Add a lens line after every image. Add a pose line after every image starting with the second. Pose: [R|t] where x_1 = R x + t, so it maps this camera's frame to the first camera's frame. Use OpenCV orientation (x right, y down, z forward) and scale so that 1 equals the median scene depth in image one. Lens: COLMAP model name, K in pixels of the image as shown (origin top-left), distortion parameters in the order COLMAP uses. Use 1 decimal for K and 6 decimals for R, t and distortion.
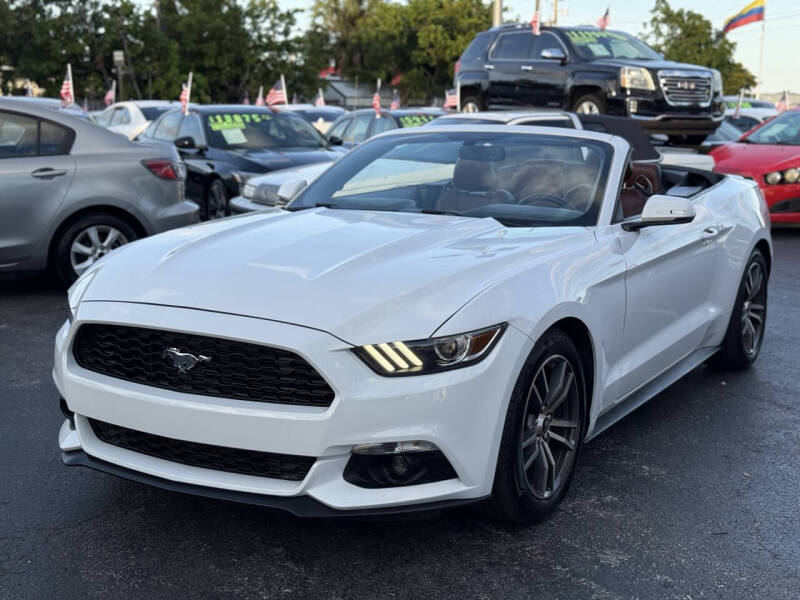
lens RADIAL K [[1134.6, 0, 400.0], [0, 1134.6, 300.0], [0, 0, 1]] dist [0.140573, -0.175730]
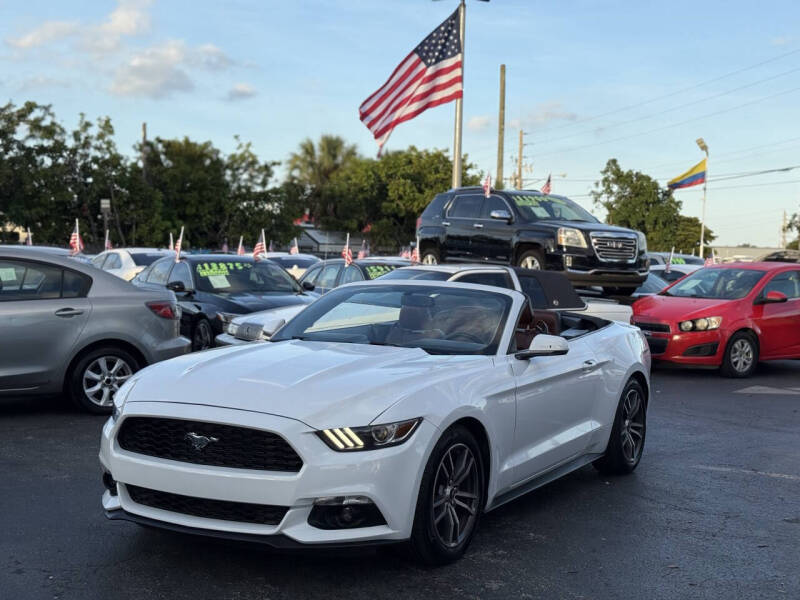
lens RADIAL K [[1139.3, 0, 403.8], [0, 1139.3, 291.0], [0, 0, 1]] dist [0.122164, -0.030843]
pose [[0.999499, 0.015446, 0.027627, 0.007629], [-0.011644, 0.991066, -0.132865, 0.015201], [-0.029432, 0.132477, 0.990749, -0.134059]]
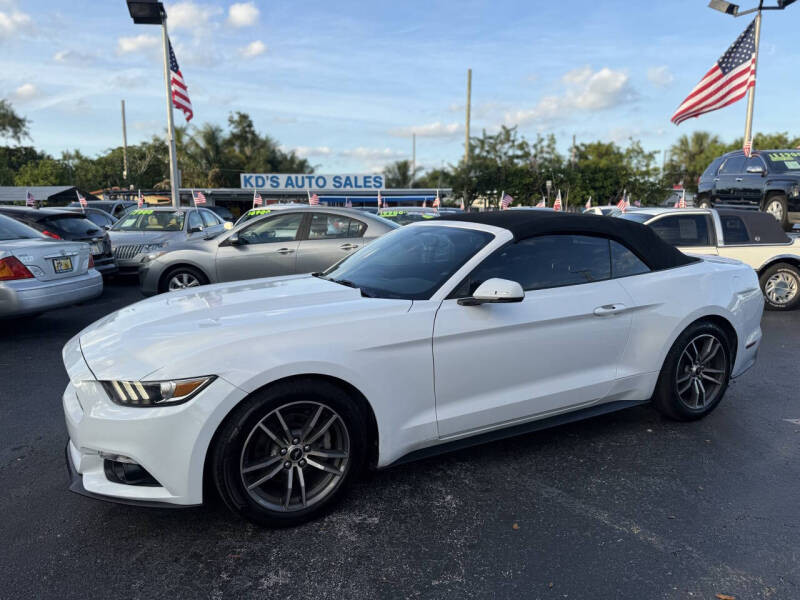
lens RADIAL K [[571.5, 0, 393.5], [0, 571.5, 298.9], [0, 0, 1]] dist [0.030860, -0.049270]
pose [[0.841295, 0.067702, -0.536320, 0.171005], [-0.074320, 0.997191, 0.009298, -0.024619], [0.535443, 0.032037, 0.843964, 0.156187]]
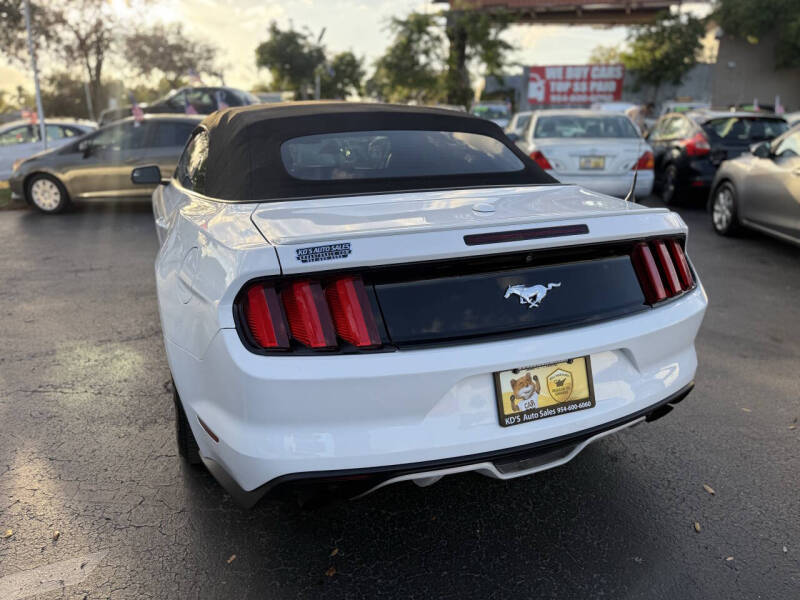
lens RADIAL K [[571.8, 0, 400.0], [0, 571.8, 300.0], [0, 0, 1]] dist [0.030104, -0.039045]
pose [[-0.613616, 0.224500, -0.757017, 0.235961], [-0.130215, 0.916832, 0.377443, -0.093387], [0.778794, 0.330180, -0.533349, 0.623588]]
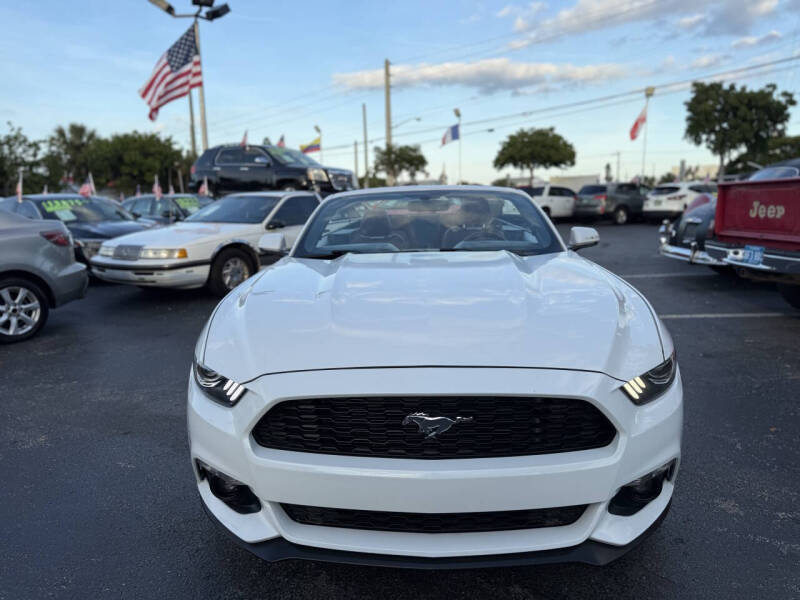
lens RADIAL K [[576.6, 0, 395.7], [0, 576.6, 296.0], [0, 0, 1]] dist [0.022525, -0.034184]
pose [[0.885065, -0.104532, 0.453578, -0.116456], [0.104551, 0.994202, 0.025116, -0.017965], [-0.453573, 0.025193, 0.890863, 0.168508]]
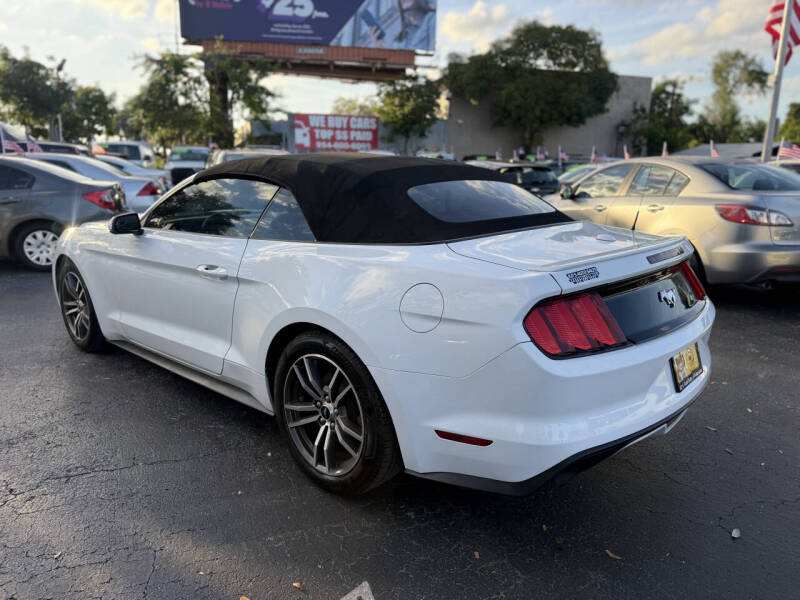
lens RADIAL K [[571.2, 0, 408.2], [0, 571.2, 303.0], [0, 0, 1]] dist [0.031683, -0.040741]
pose [[-0.217483, 0.211972, -0.952769, 0.307918], [-0.170771, 0.952814, 0.250963, -0.080014], [0.961009, 0.217285, -0.171022, 0.533149]]
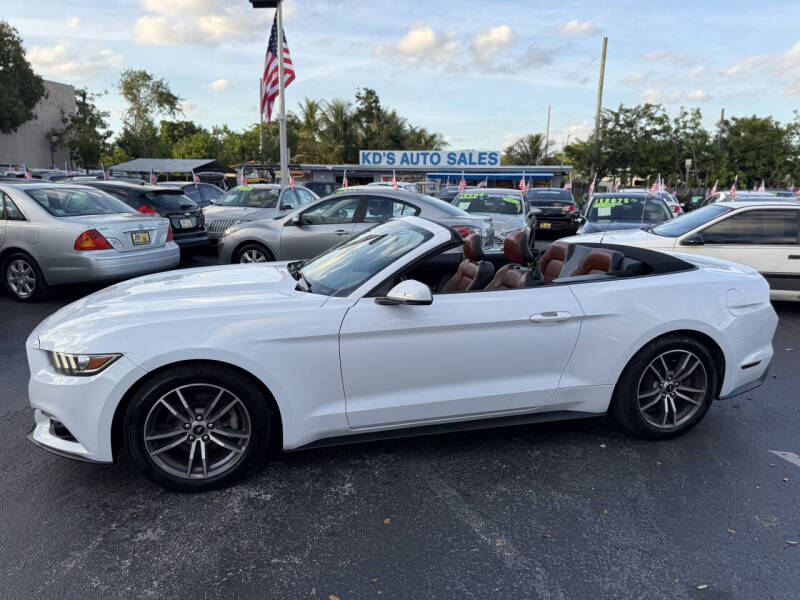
lens RADIAL K [[571.8, 0, 400.0], [0, 571.8, 300.0], [0, 0, 1]] dist [0.030104, -0.039045]
pose [[0.699404, 0.142600, -0.700356, 0.242847], [-0.125318, 0.989181, 0.076260, -0.042843], [0.703654, 0.034431, 0.709708, 0.202987]]
